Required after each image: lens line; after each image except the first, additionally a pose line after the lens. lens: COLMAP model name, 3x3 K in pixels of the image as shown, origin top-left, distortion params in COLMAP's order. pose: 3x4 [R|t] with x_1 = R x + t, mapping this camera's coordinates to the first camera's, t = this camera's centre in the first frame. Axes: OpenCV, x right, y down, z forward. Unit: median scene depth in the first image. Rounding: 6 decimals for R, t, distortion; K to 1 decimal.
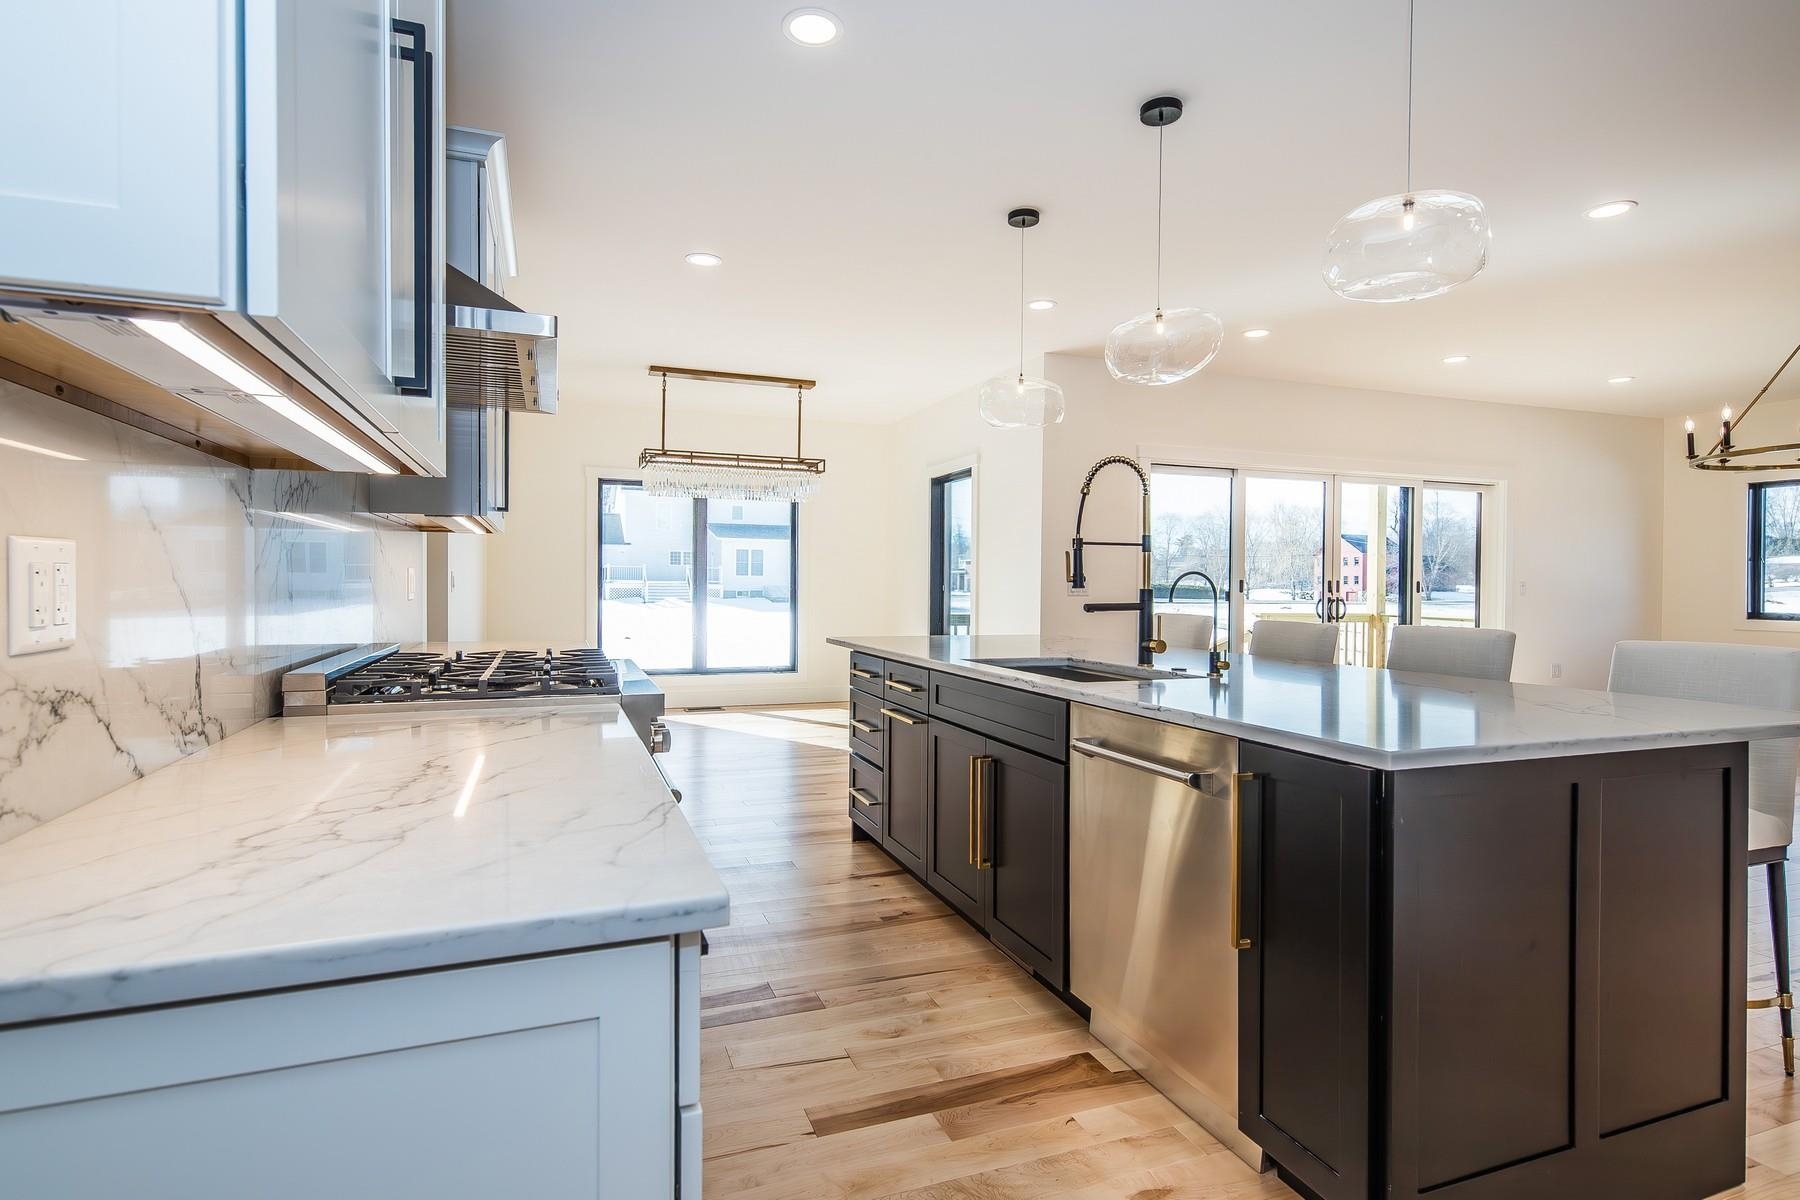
lens RADIAL K [[911.2, 0, 937.9], [0, 911.2, 596.2], [0, 0, 1]] dist [0.001638, 0.001433]
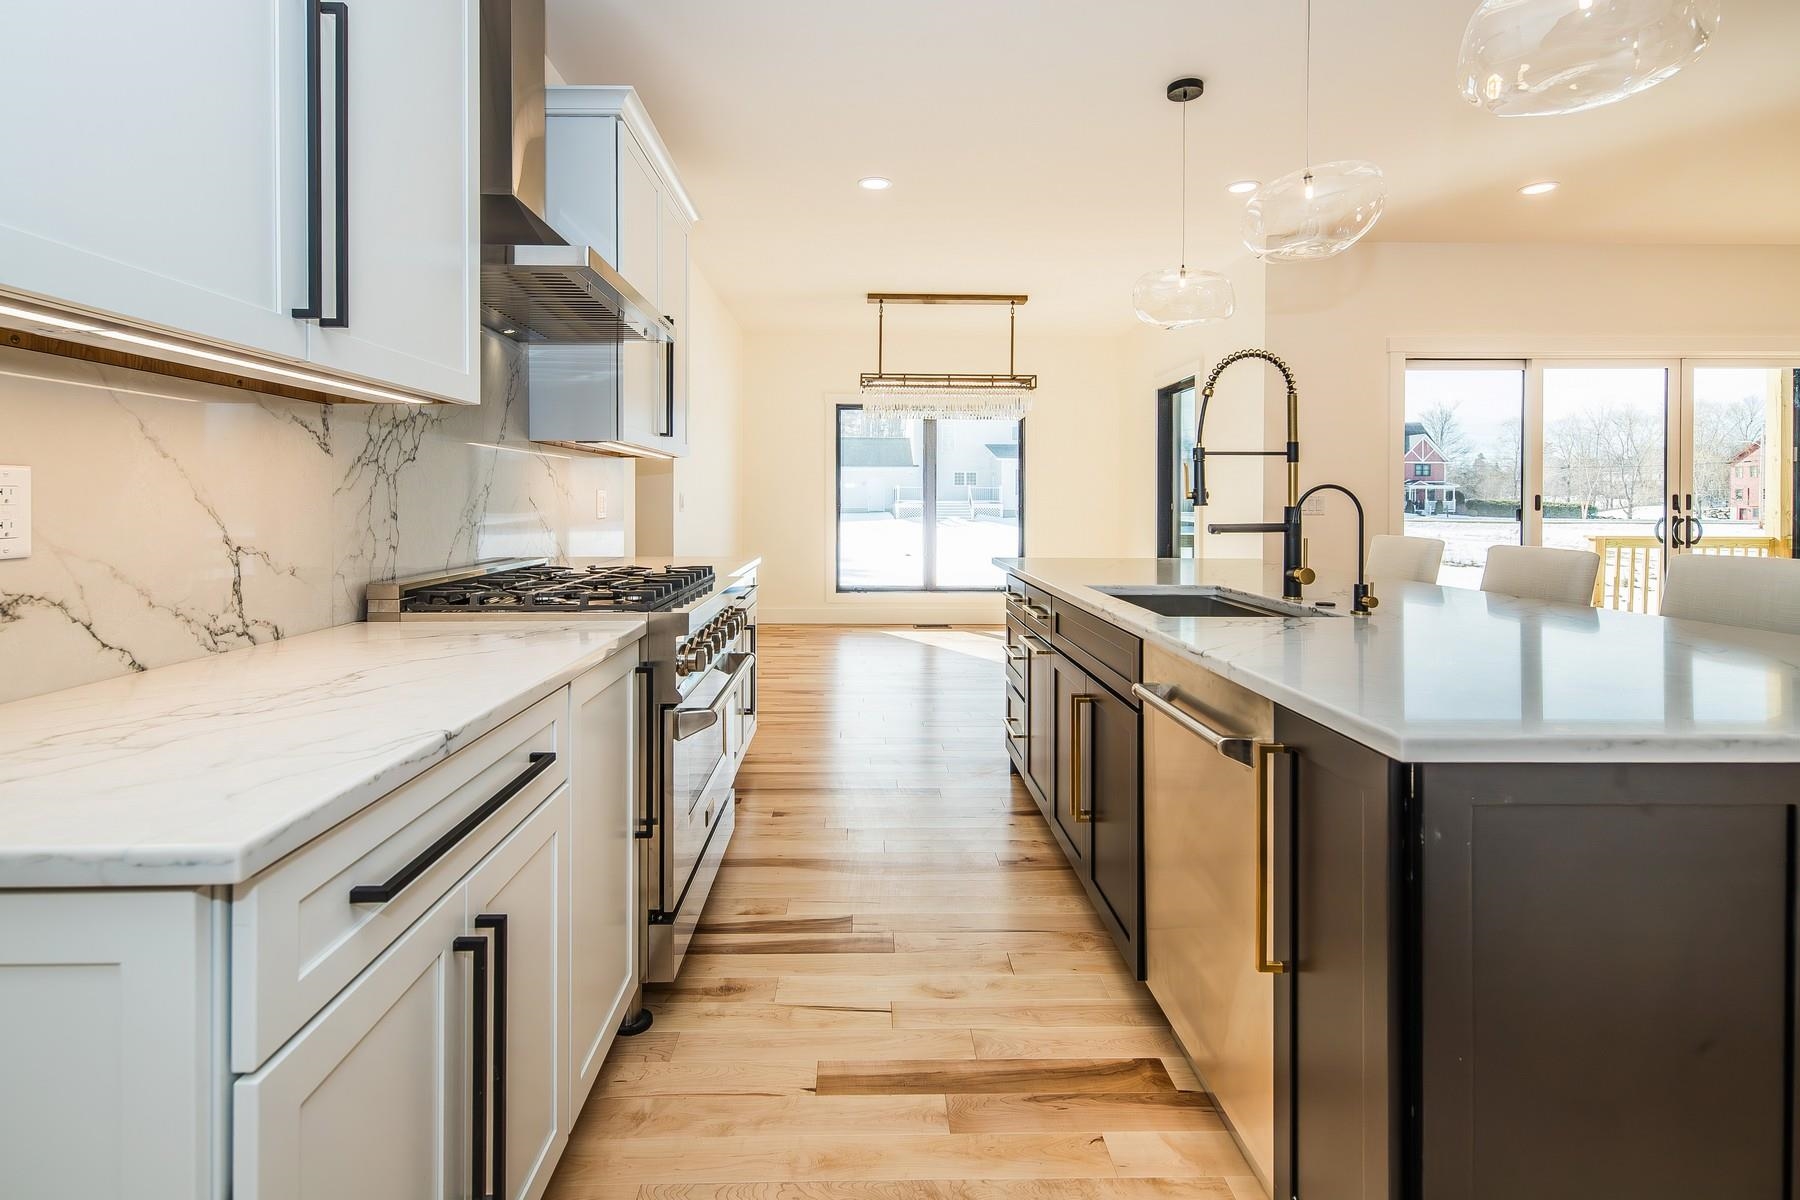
lens RADIAL K [[911.2, 0, 889.7], [0, 911.2, 507.1], [0, 0, 1]] dist [0.001638, 0.001433]
pose [[0.939580, -0.004065, -0.342304, 0.168480], [0.000842, 0.999954, -0.009564, 0.000750], [0.342327, 0.008698, 0.939541, 0.093700]]
